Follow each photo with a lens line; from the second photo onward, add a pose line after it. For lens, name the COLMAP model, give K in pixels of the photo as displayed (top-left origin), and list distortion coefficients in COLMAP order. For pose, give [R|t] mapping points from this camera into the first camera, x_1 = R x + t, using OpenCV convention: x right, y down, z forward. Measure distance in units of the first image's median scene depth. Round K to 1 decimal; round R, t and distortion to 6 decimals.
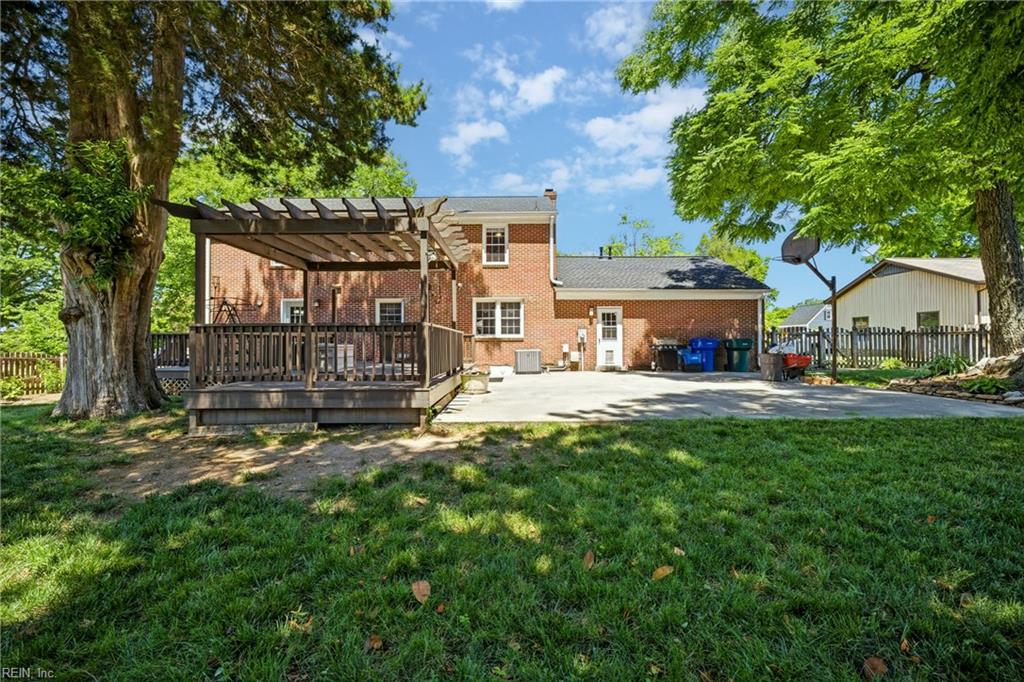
lens RADIAL K [[409.1, 0, 512.0], [0, 409.1, 341.0], [0, 0, 1]] dist [-0.015420, -0.000023]
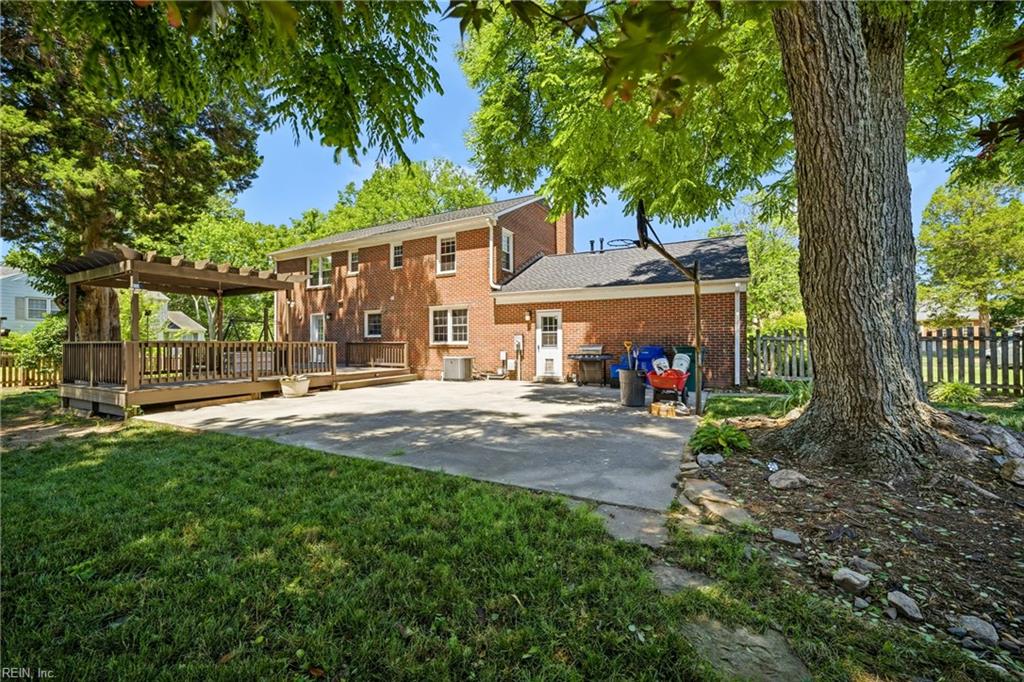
lens RADIAL K [[409.1, 0, 512.0], [0, 409.1, 341.0], [0, 0, 1]] dist [-0.015420, -0.000023]
pose [[0.884487, -0.004019, -0.466547, 0.583781], [0.003662, 0.999992, -0.001672, -0.014497], [0.466550, -0.000230, 0.884495, 0.168808]]
